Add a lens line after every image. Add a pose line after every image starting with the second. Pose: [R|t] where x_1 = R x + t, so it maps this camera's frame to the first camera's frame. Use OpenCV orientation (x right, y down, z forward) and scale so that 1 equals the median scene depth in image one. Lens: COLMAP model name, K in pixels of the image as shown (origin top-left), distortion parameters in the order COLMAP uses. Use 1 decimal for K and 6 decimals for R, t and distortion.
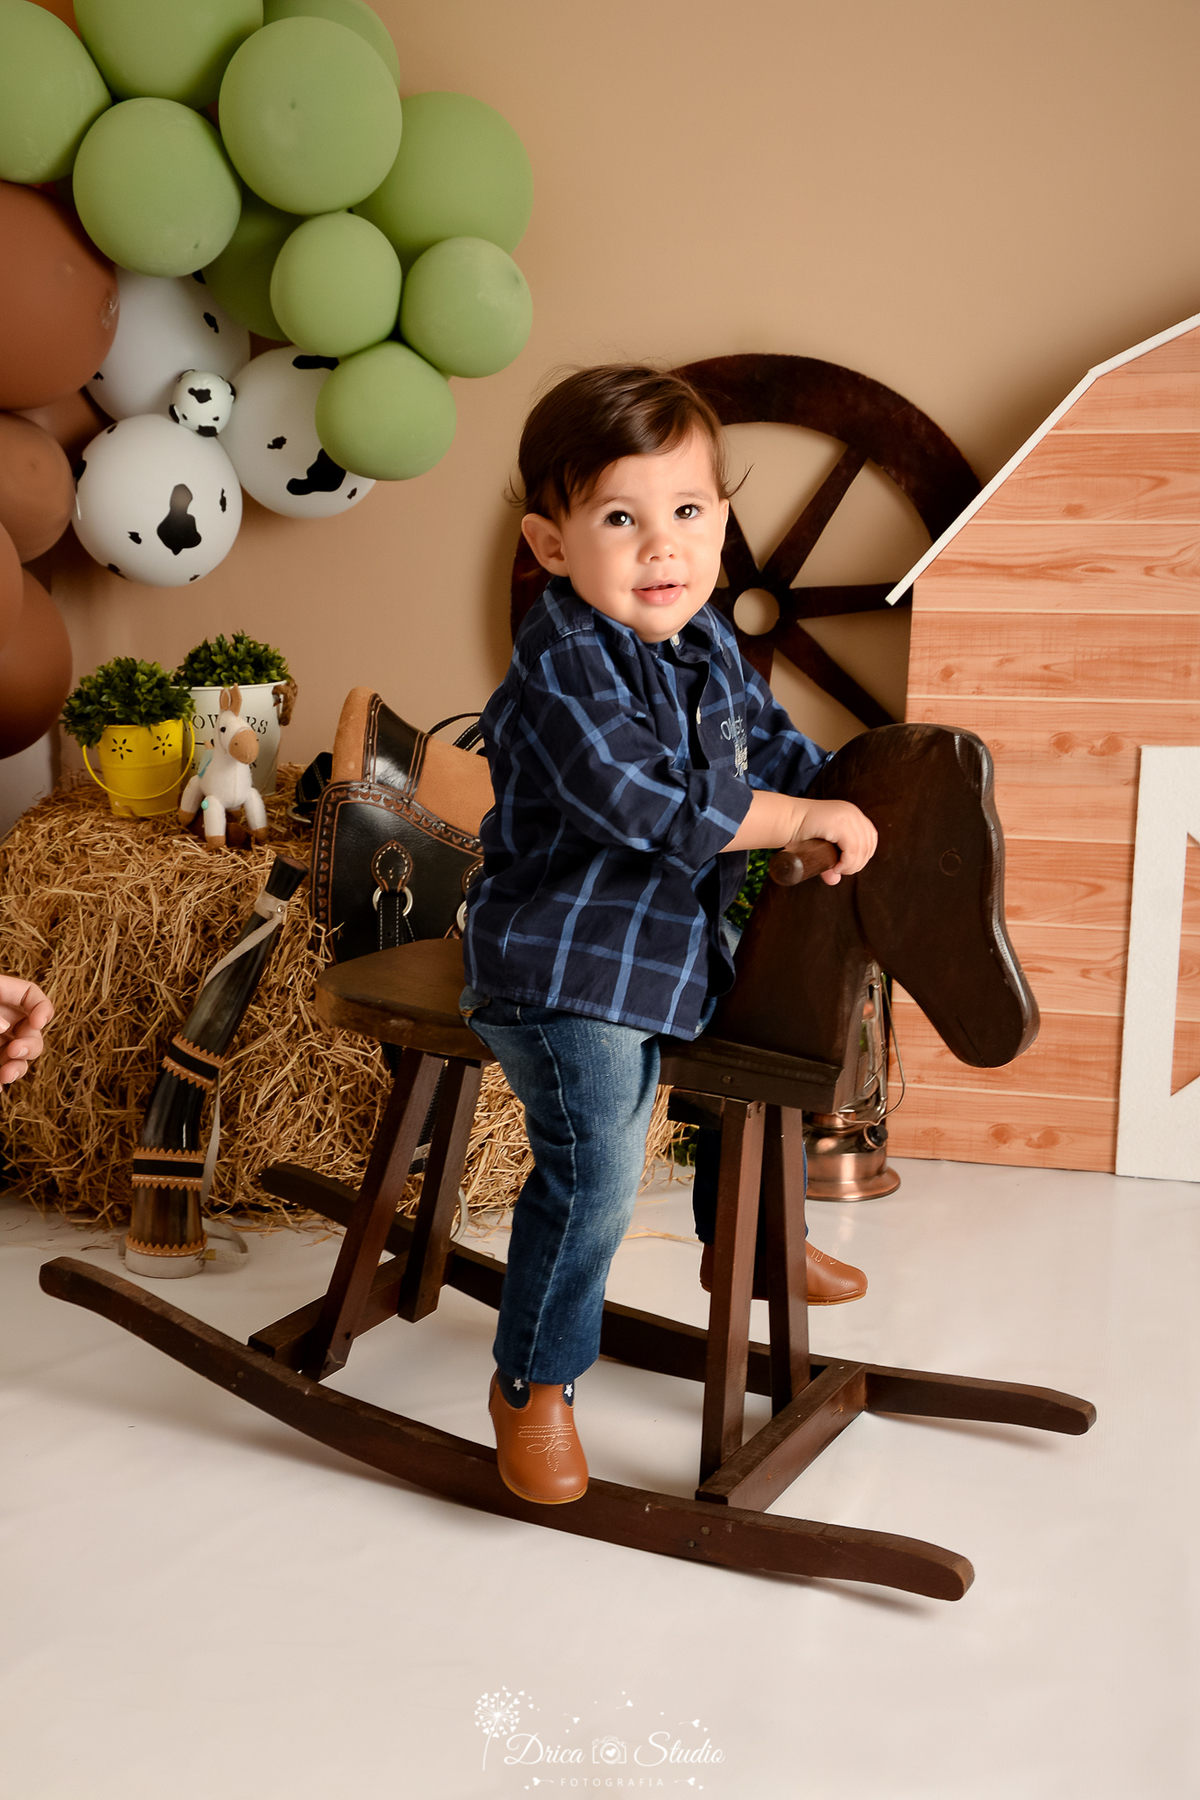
lens RADIAL K [[2343.0, 0, 615.5], [0, 2343.0, 910.7], [0, 0, 1]] dist [0.155033, 0.000000]
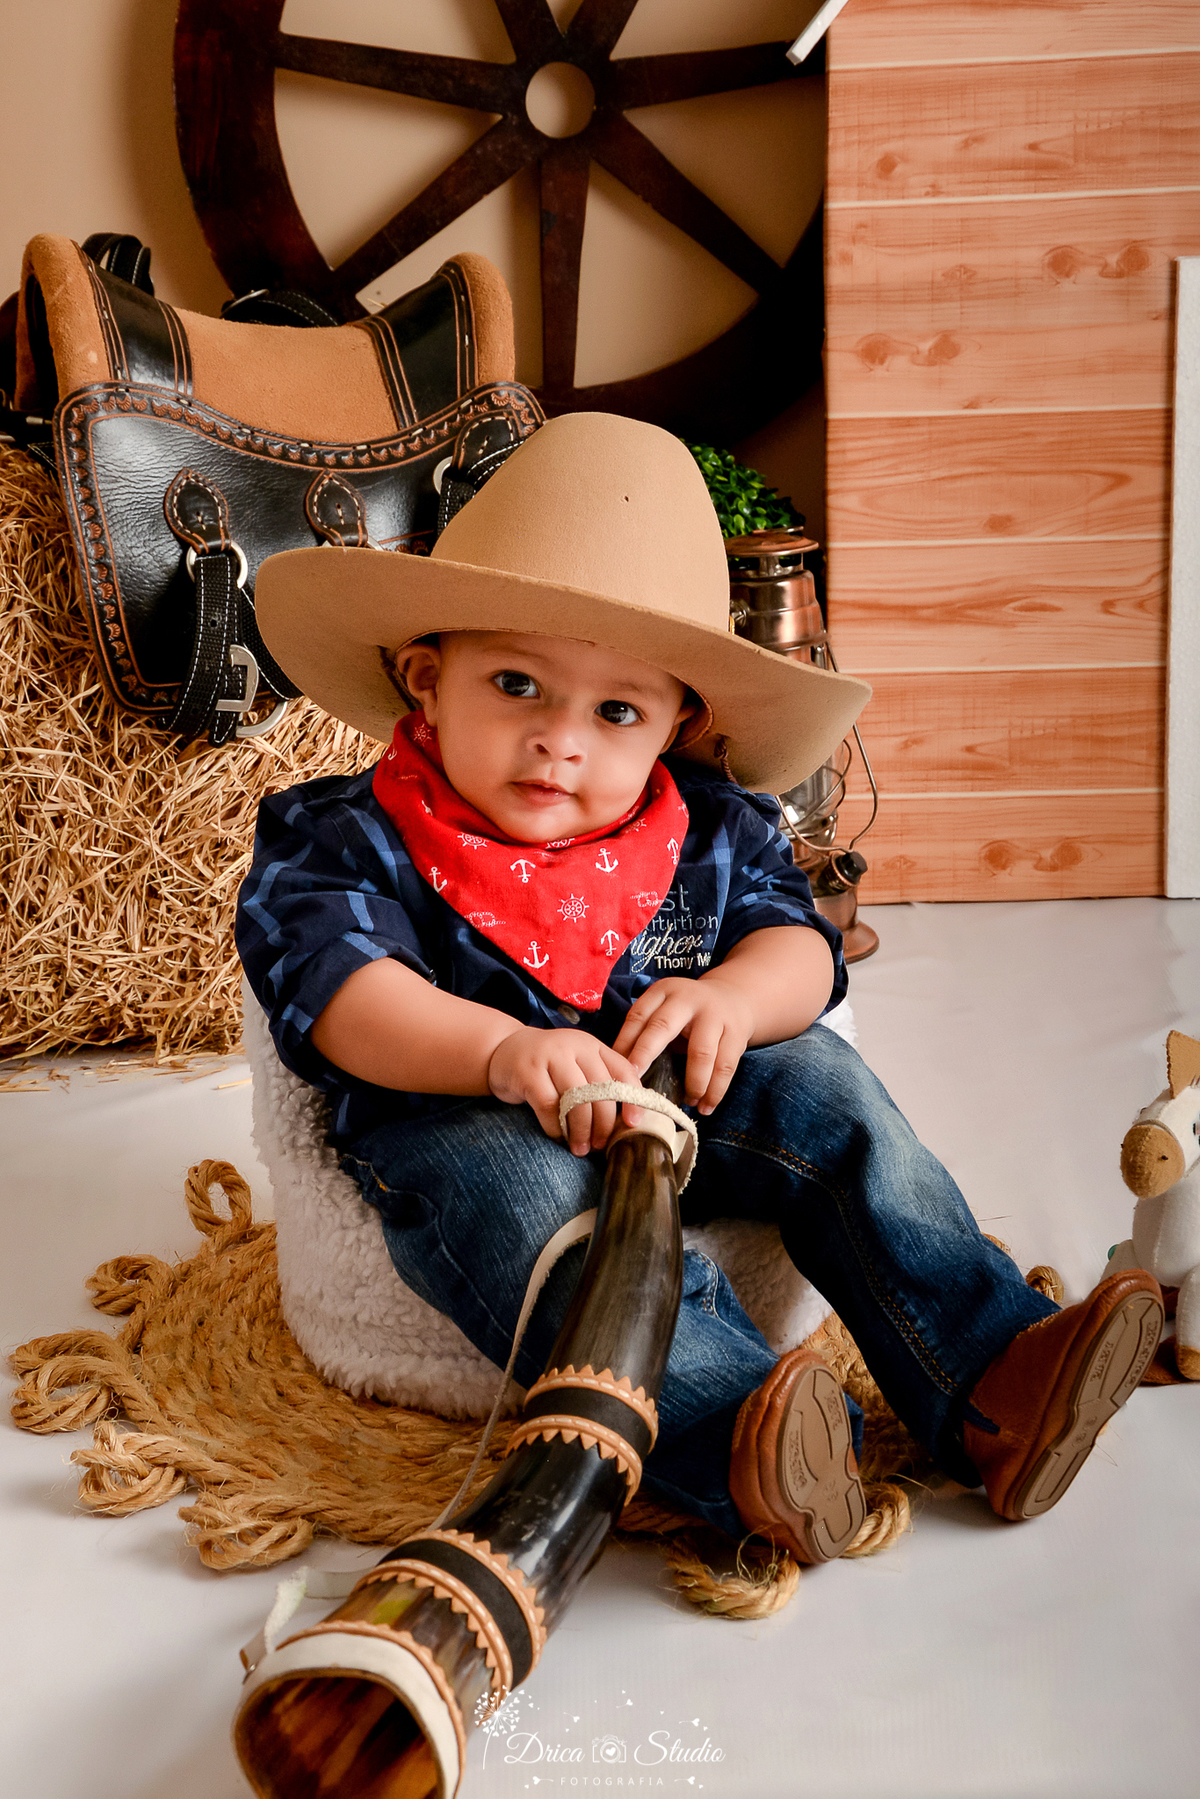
lens RADIAL K [[2973.1, 0, 559.0], [0, 2973.1, 858.0], [0, 0, 1]] dist [0.253239, 0.000000]
pose [[0.973474, -0.086766, 0.211708, -0.144976], [0.078704, 0.995825, 0.046233, 0.046205], [-0.214835, -0.028345, 0.976239, 0.187236]]
